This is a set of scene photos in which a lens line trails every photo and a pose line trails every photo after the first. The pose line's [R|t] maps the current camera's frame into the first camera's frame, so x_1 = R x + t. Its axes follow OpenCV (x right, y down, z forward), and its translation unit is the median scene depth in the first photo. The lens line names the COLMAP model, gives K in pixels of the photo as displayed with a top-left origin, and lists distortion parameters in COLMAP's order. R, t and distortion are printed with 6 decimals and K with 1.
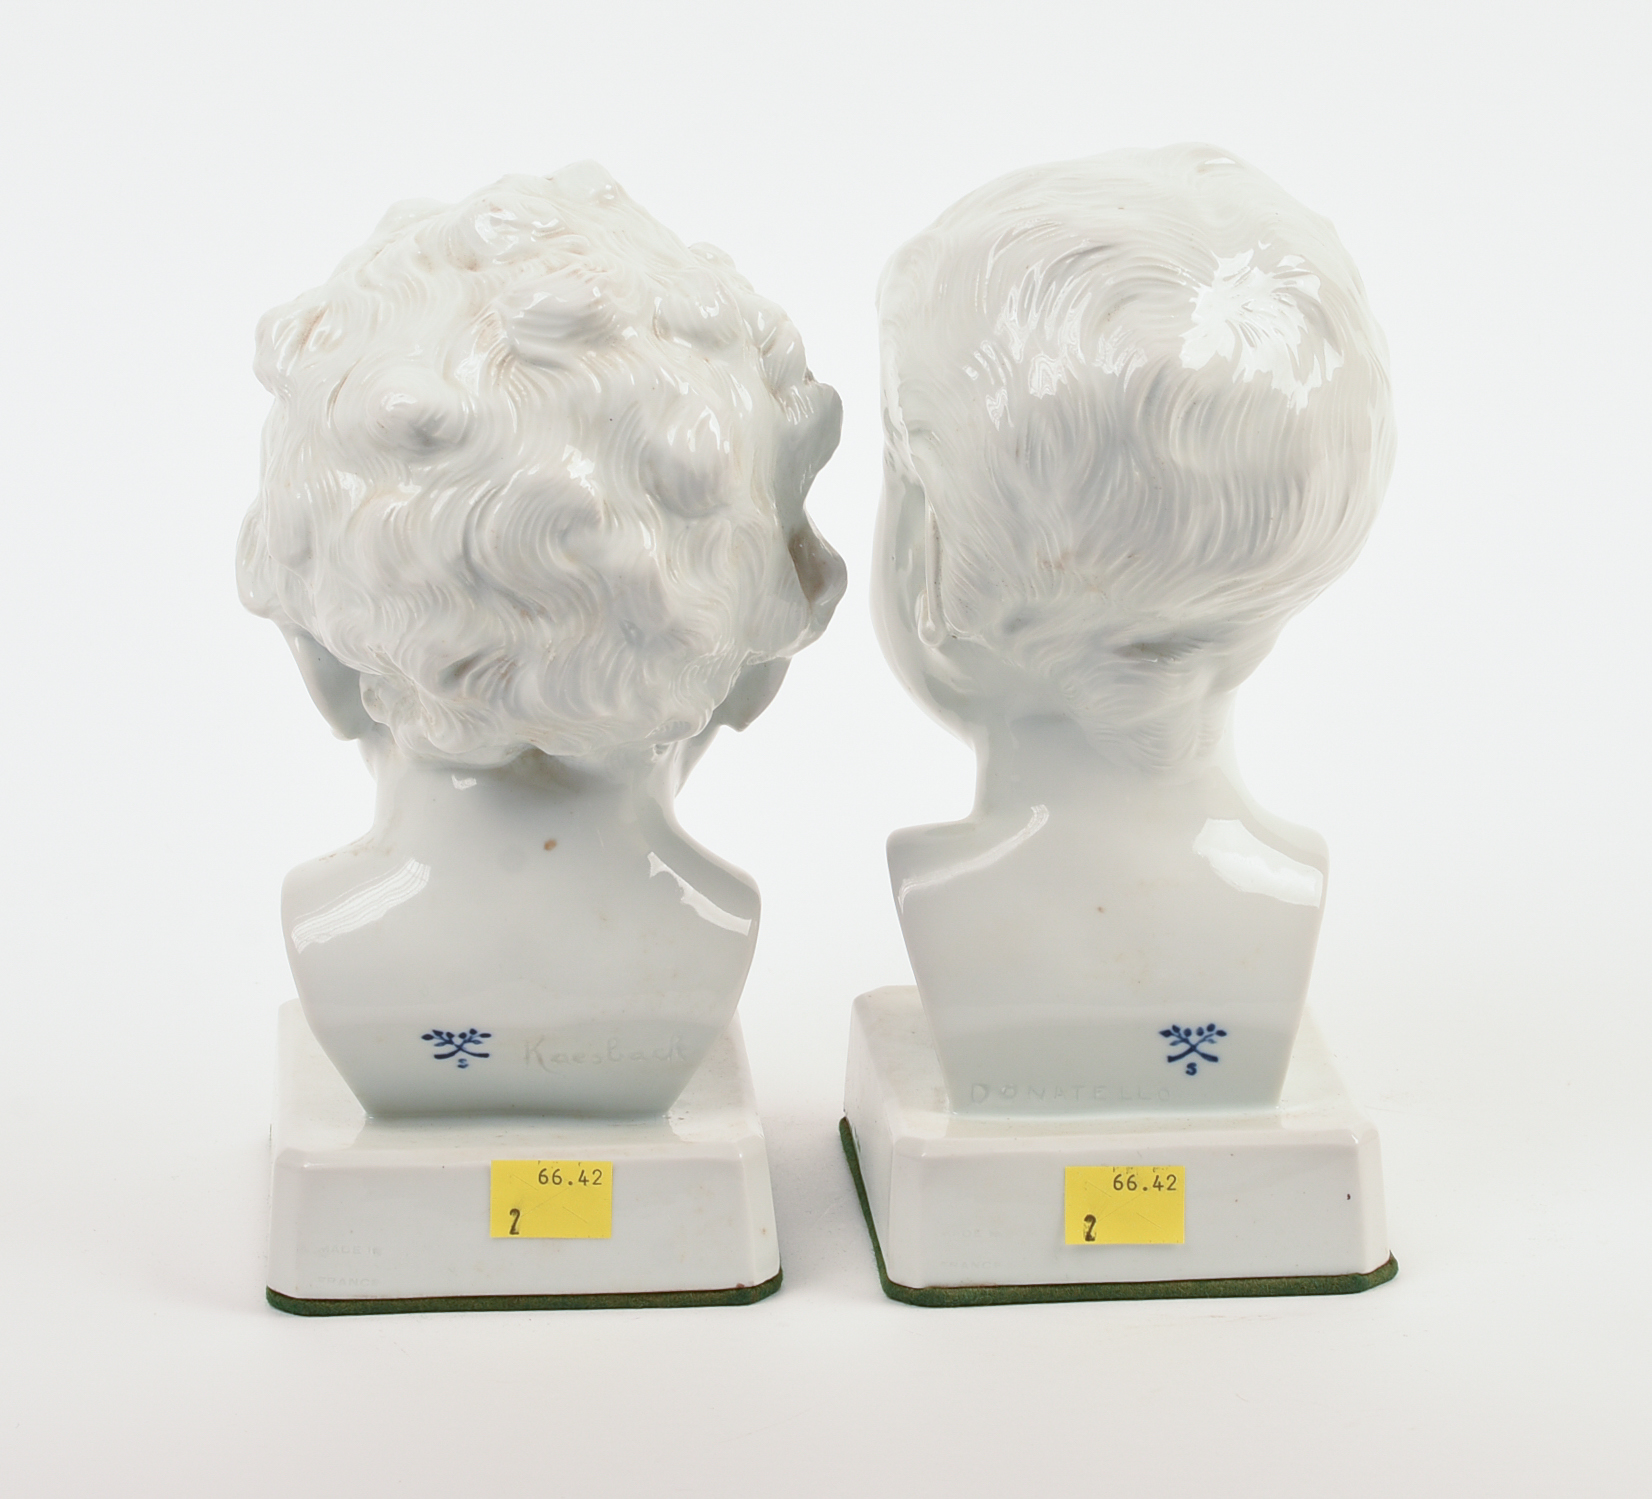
lens RADIAL K [[5888.5, 0, 825.0], [0, 5888.5, 749.5], [0, 0, 1]] dist [-0.161954, 0.000000]
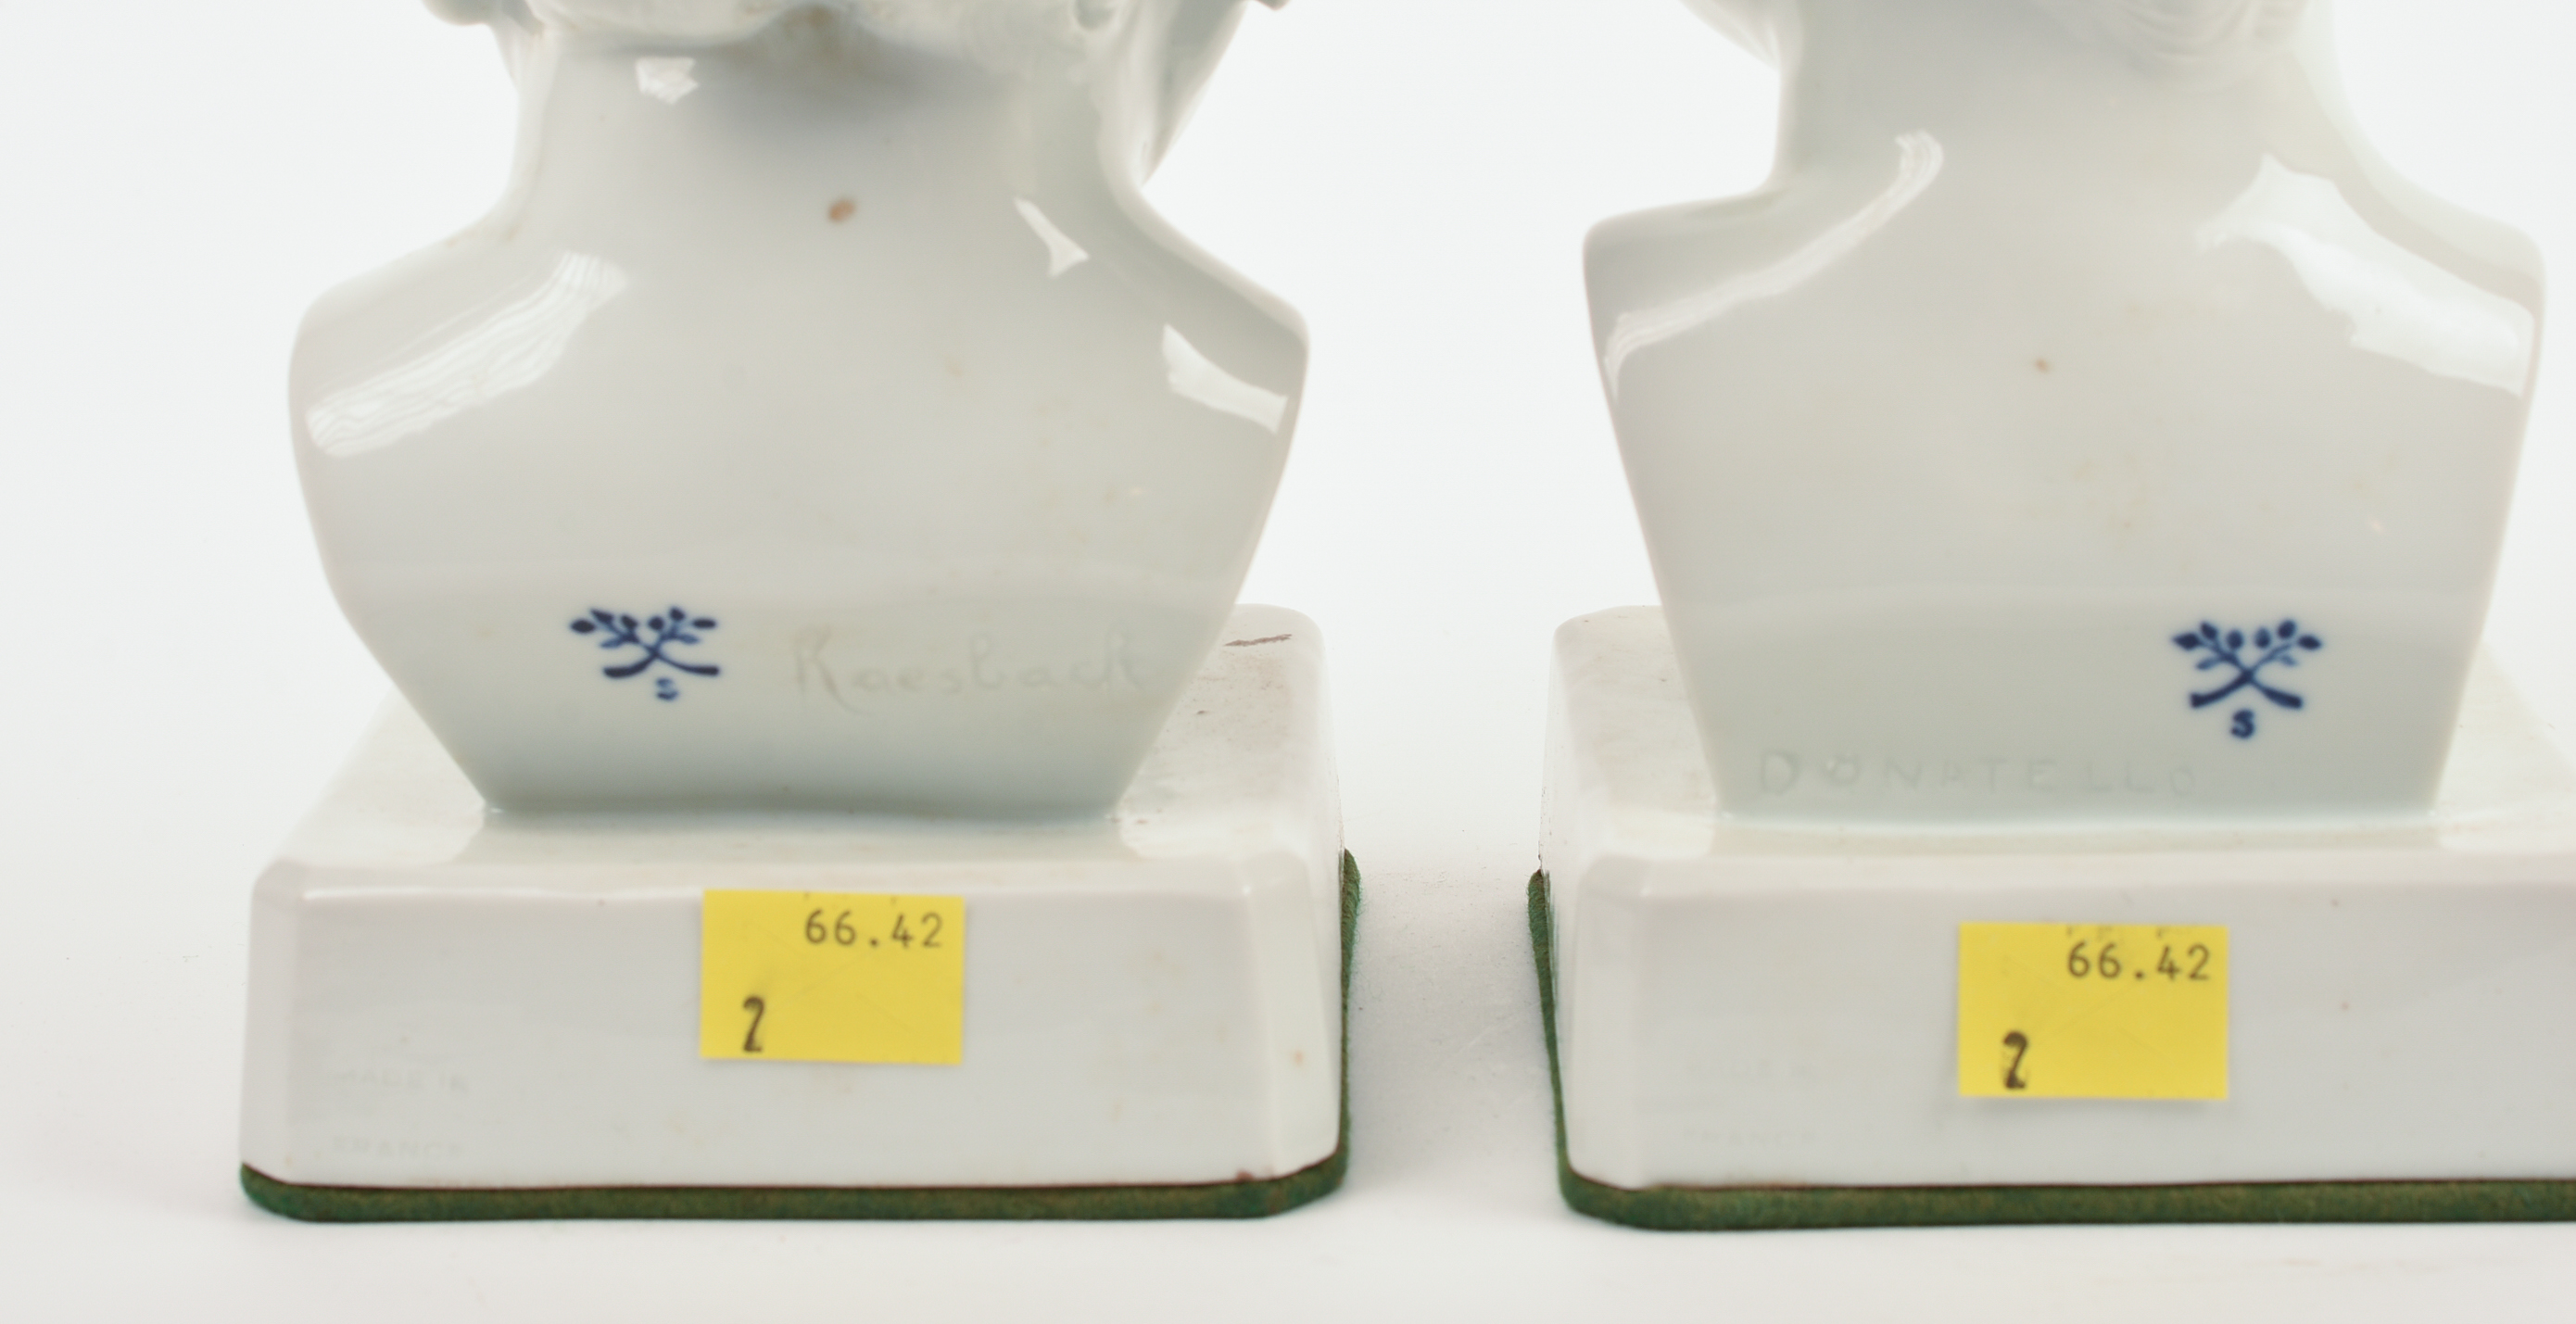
lens RADIAL K [[4940.2, 0, 1288.7], [0, 4940.2, 658.1], [0, 0, 1]] dist [-0.047708, 0.000000]
pose [[0.992193, 0.005419, -0.124592, 0.036660], [-0.011662, 0.998709, -0.049430, 0.069696], [0.124164, 0.050497, 0.990976, 0.615141]]
